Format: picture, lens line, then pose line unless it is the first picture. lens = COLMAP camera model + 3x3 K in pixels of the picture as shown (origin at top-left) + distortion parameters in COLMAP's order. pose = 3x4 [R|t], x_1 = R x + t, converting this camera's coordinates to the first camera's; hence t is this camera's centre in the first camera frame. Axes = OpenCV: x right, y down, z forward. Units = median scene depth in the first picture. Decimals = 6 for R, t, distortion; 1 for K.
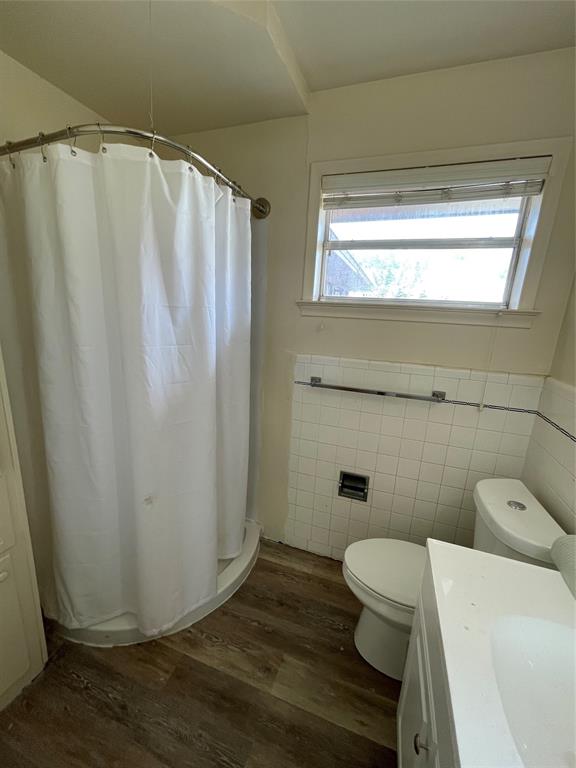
lens RADIAL K [[311.1, 0, 285.5], [0, 311.1, 384.7], [0, 0, 1]] dist [-0.005619, 0.004782]
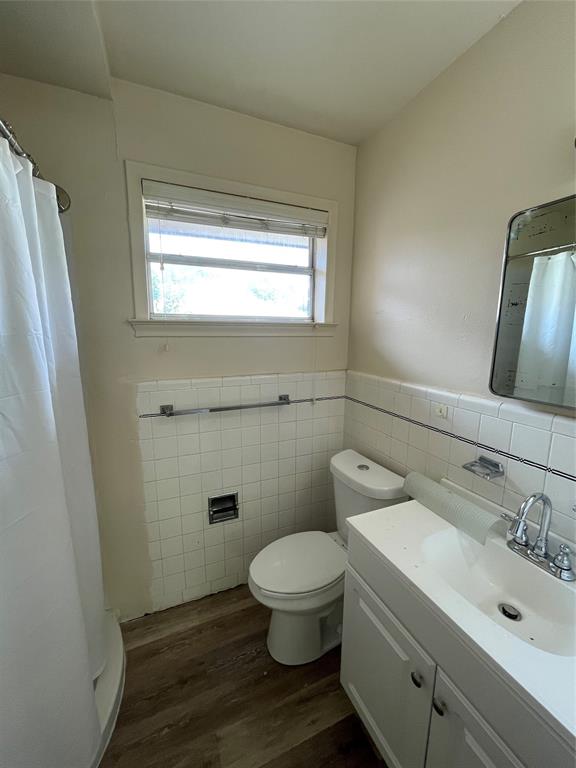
lens RADIAL K [[311.1, 0, 285.5], [0, 311.1, 384.7], [0, 0, 1]] dist [-0.005619, 0.004782]
pose [[0.735452, -0.163997, 0.657430, -0.252943], [0.188464, 0.981491, 0.034004, -0.054534], [-0.650839, 0.098894, 0.752748, 0.132626]]
